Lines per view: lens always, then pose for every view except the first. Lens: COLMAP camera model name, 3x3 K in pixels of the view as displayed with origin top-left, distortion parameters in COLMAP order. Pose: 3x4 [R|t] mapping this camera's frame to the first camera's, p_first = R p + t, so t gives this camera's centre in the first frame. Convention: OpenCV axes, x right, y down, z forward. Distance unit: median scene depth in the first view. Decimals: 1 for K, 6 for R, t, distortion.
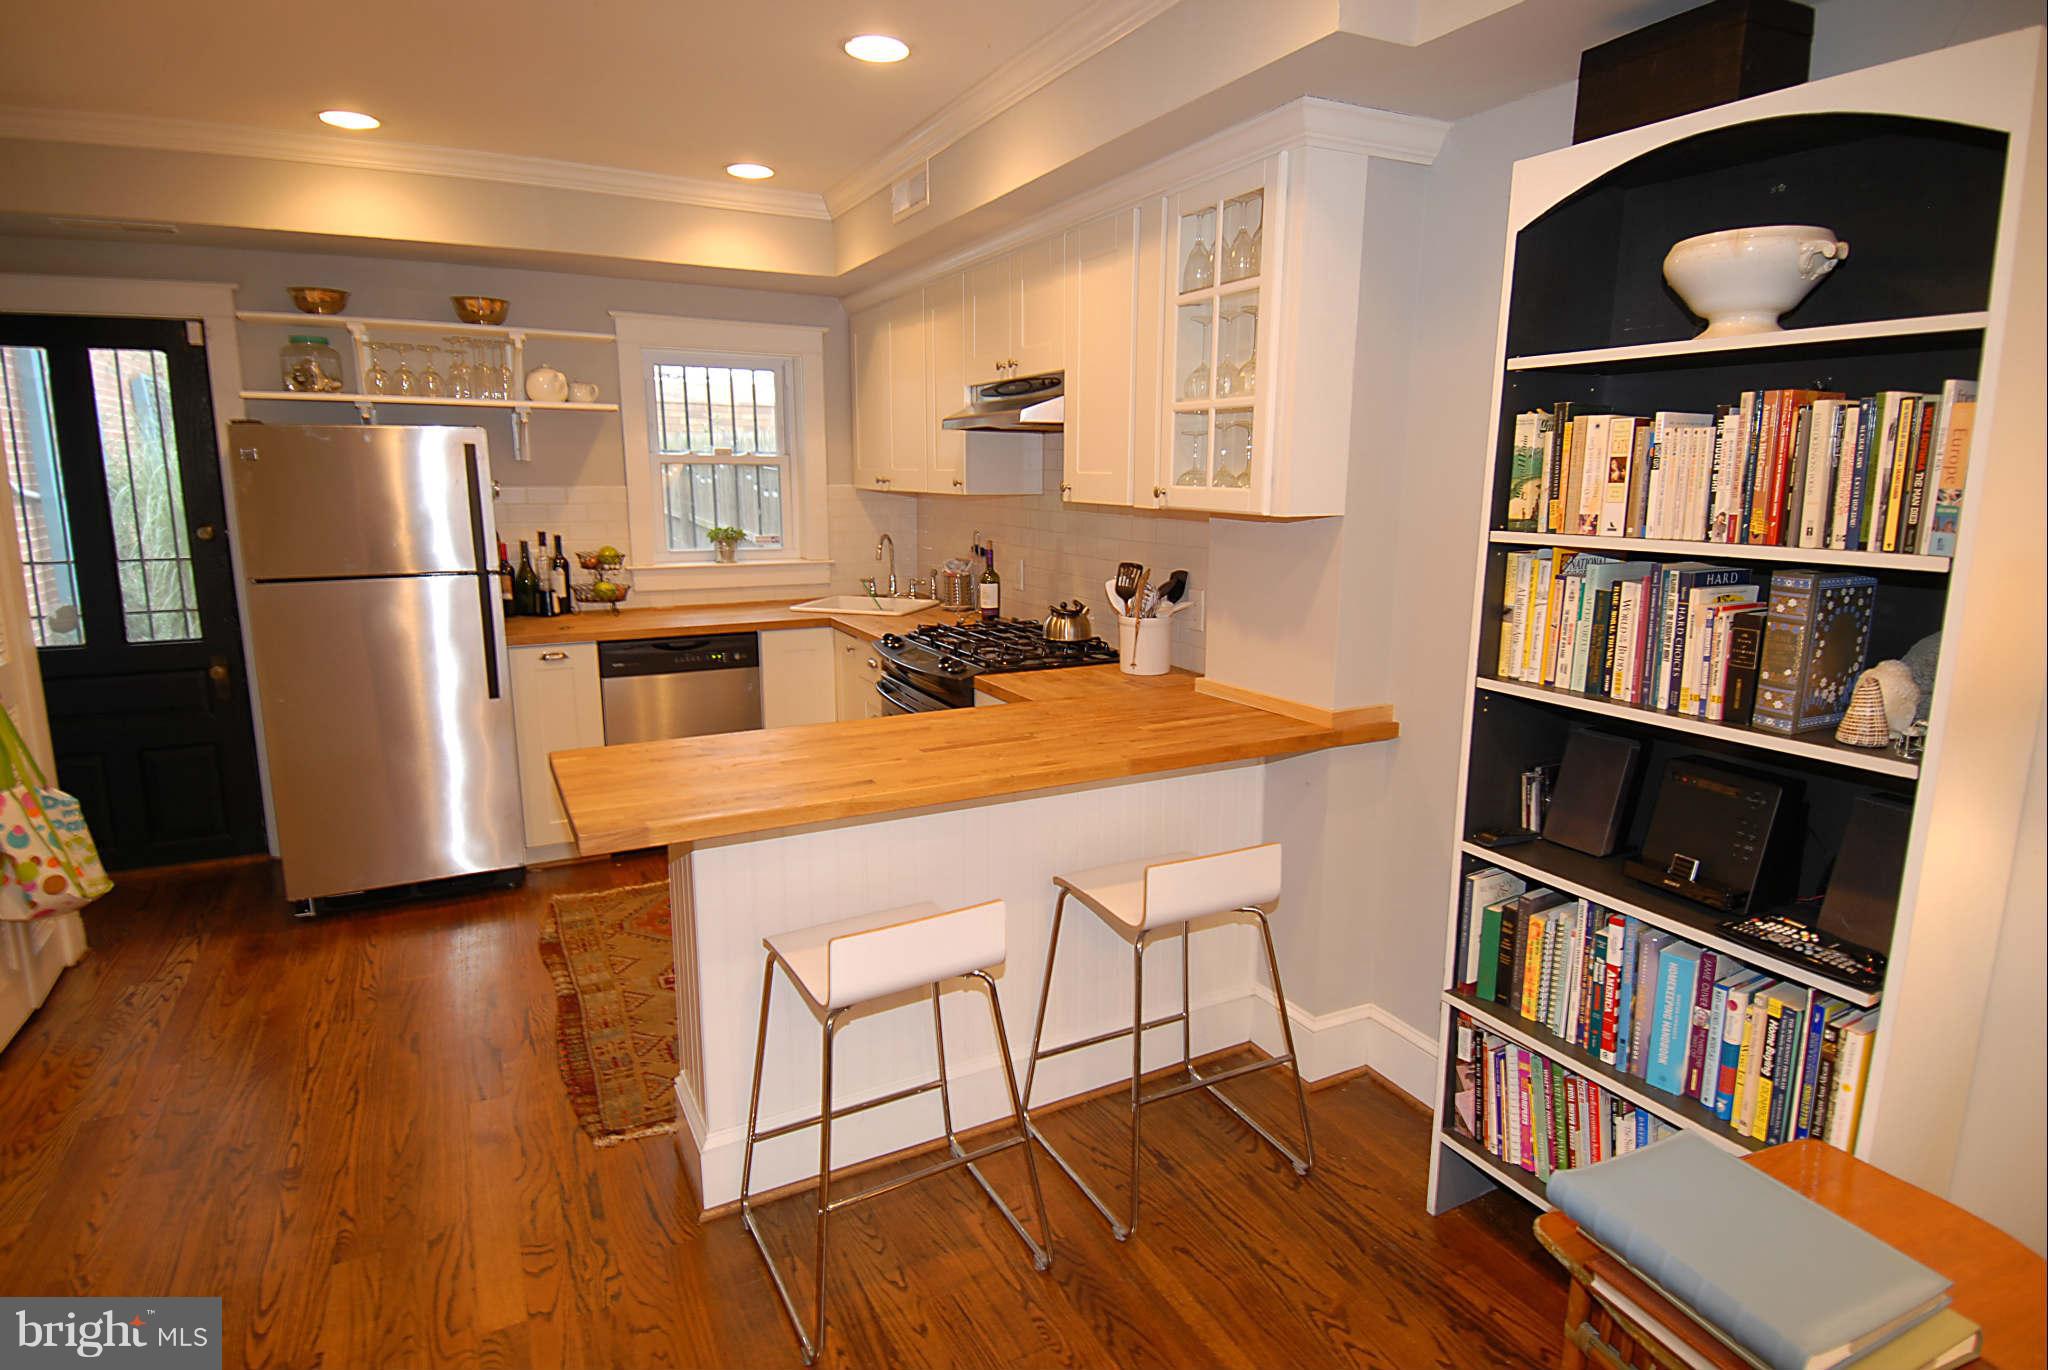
lens RADIAL K [[1089.7, 0, 1035.7], [0, 1089.7, 678.0], [0, 0, 1]] dist [0.057681, -0.064029]
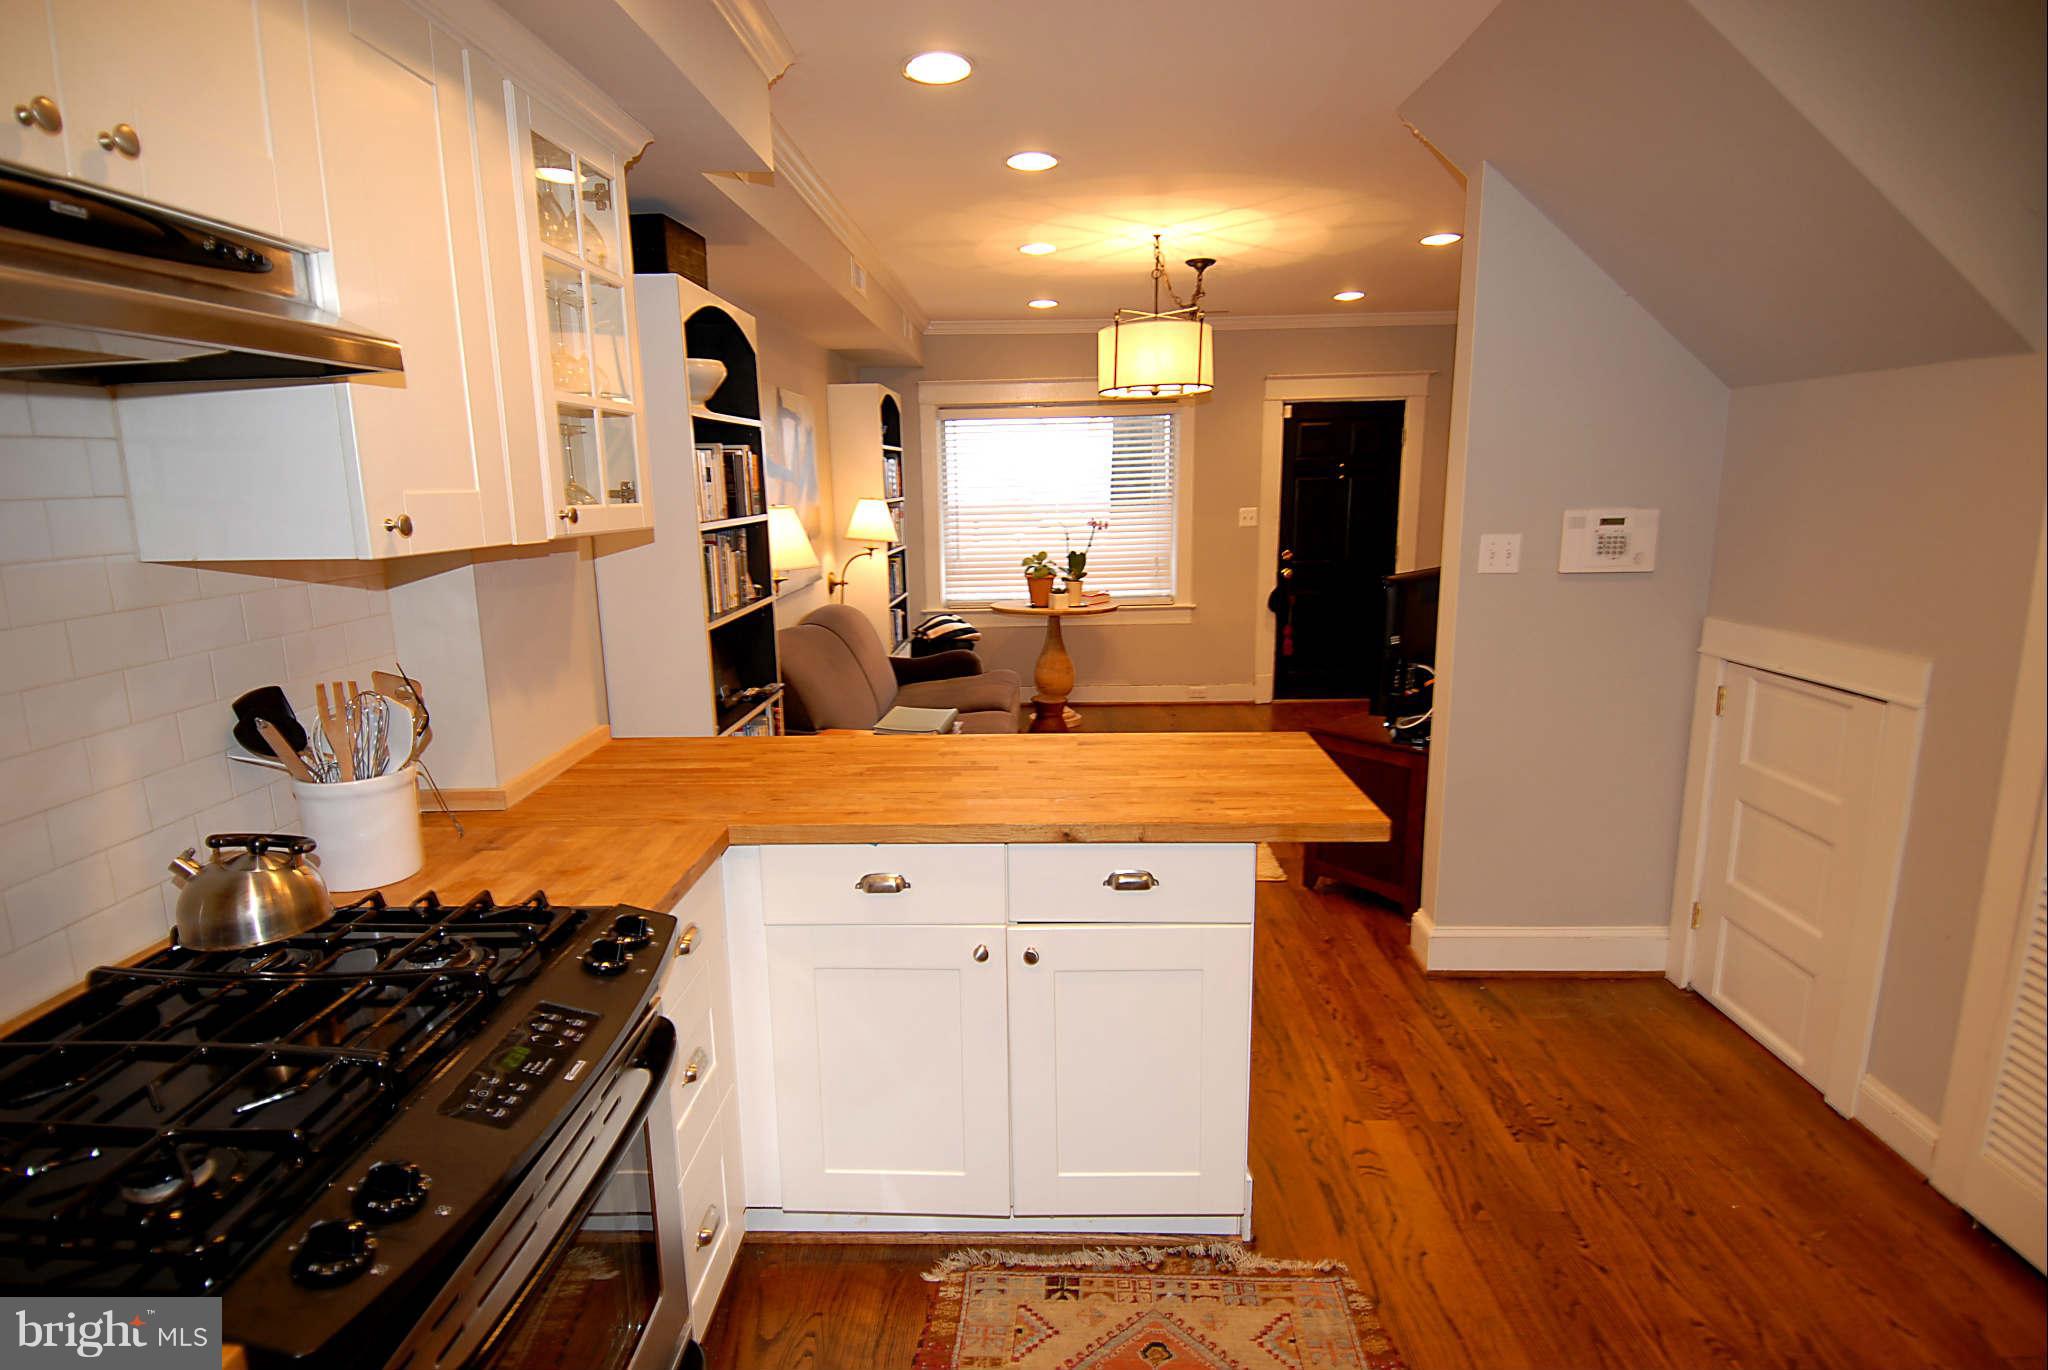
lens RADIAL K [[1064.5, 0, 1017.7], [0, 1064.5, 695.8], [0, 0, 1]] dist [0.058214, -0.060668]
pose [[-0.871491, -0.087617, 0.482520, -0.440777], [0.105314, 0.927520, 0.358630, -0.255420], [-0.478969, 0.363359, -0.799099, 1.326418]]
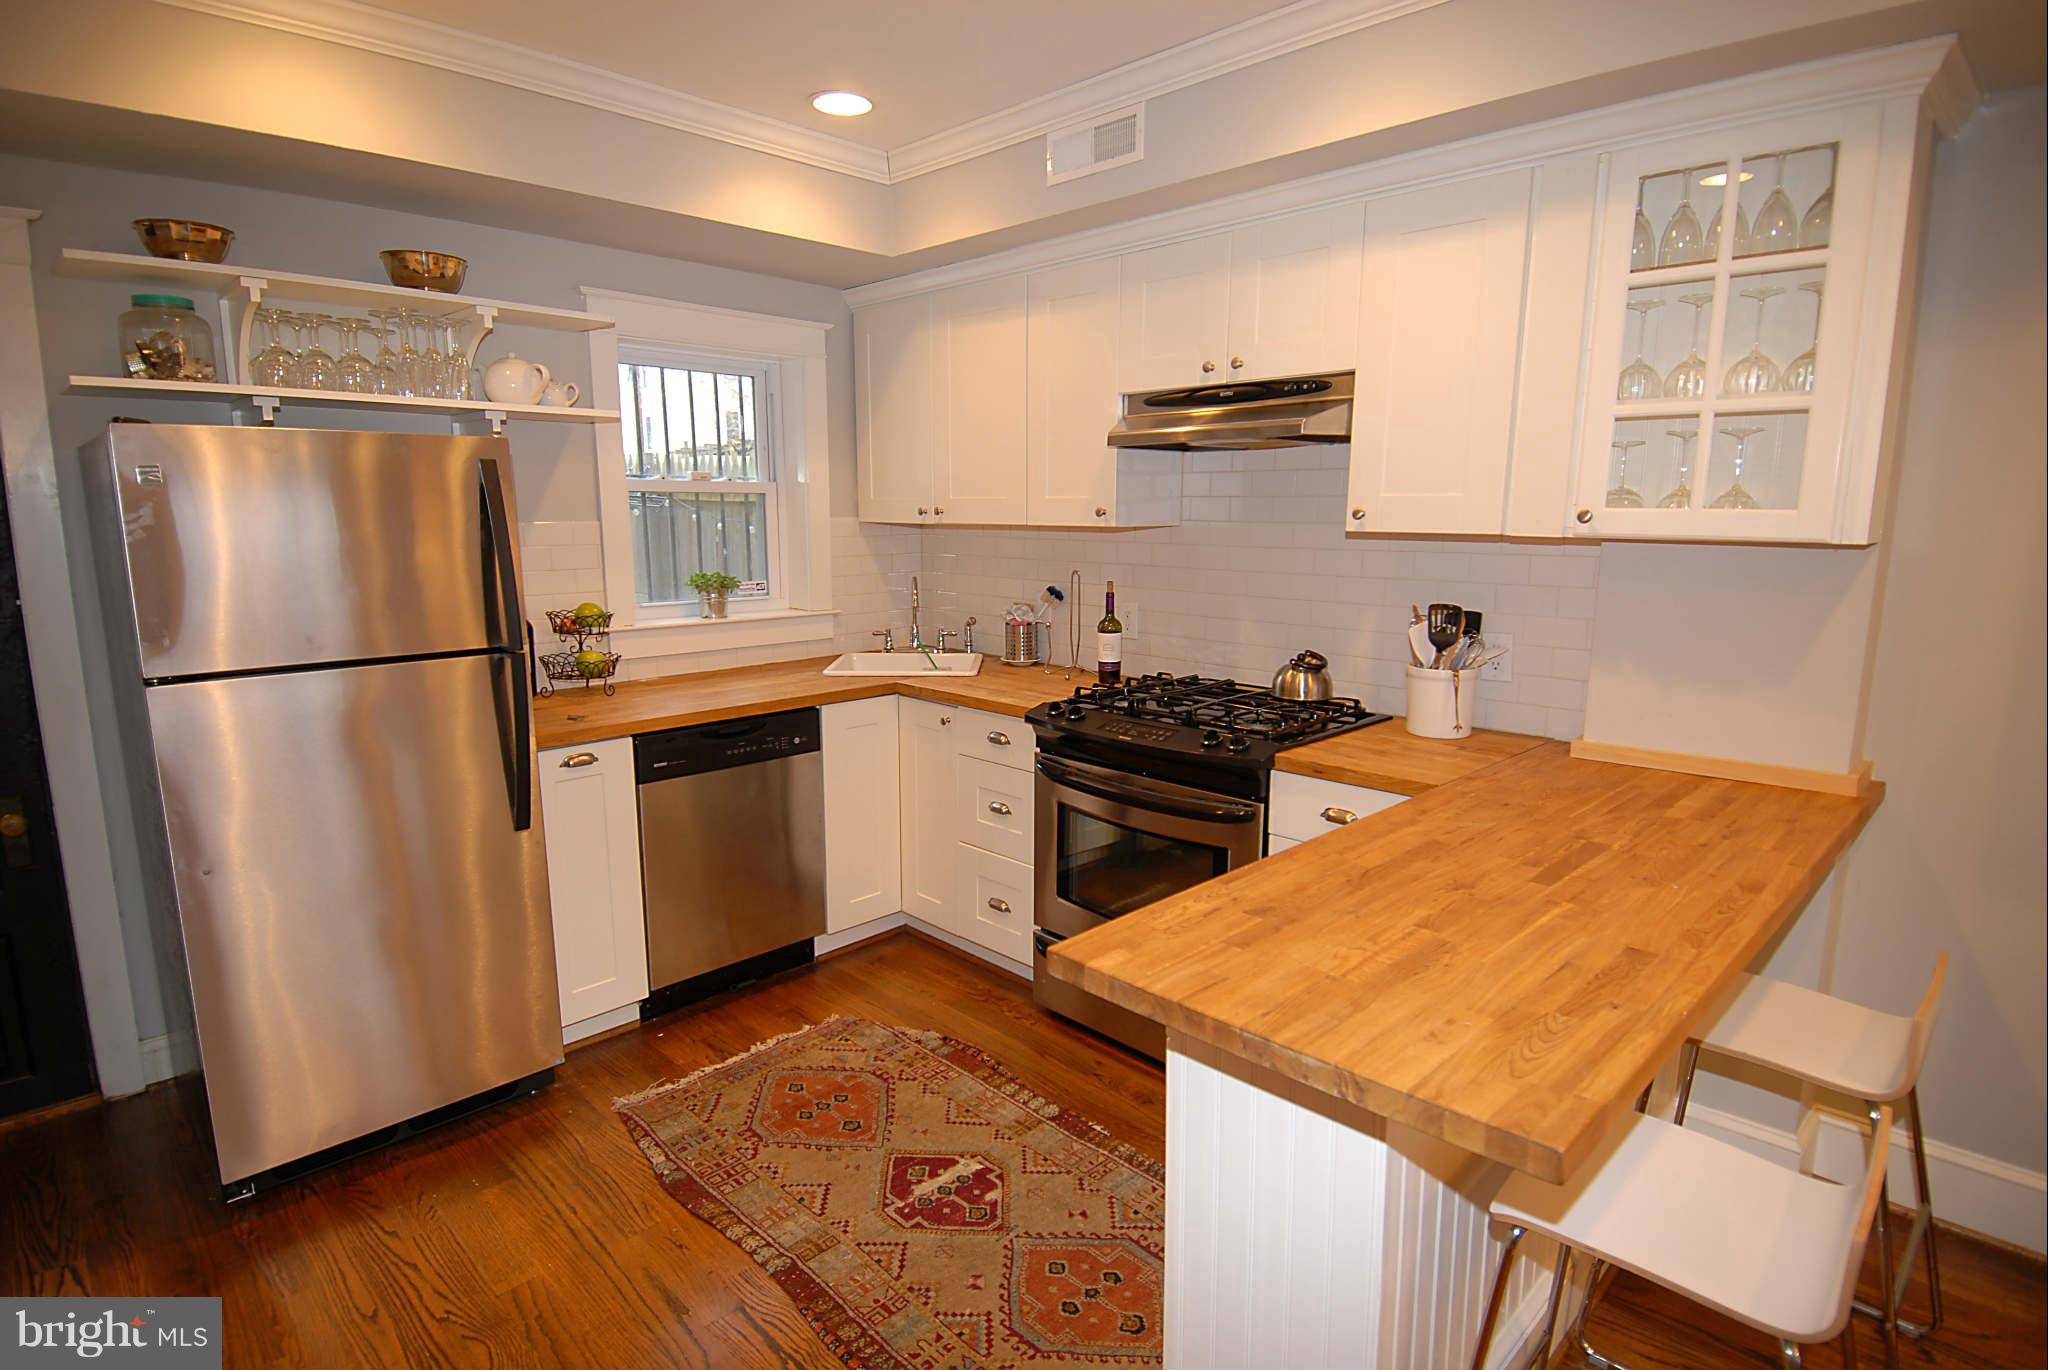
lens RADIAL K [[1064.5, 0, 1017.7], [0, 1064.5, 695.8], [0, 0, 1]] dist [0.058214, -0.060668]
pose [[0.955979, -0.056116, 0.288018, -0.476024], [0.059436, 0.998228, -0.002789, -0.055191], [-0.287351, 0.019785, 0.957621, 0.328771]]
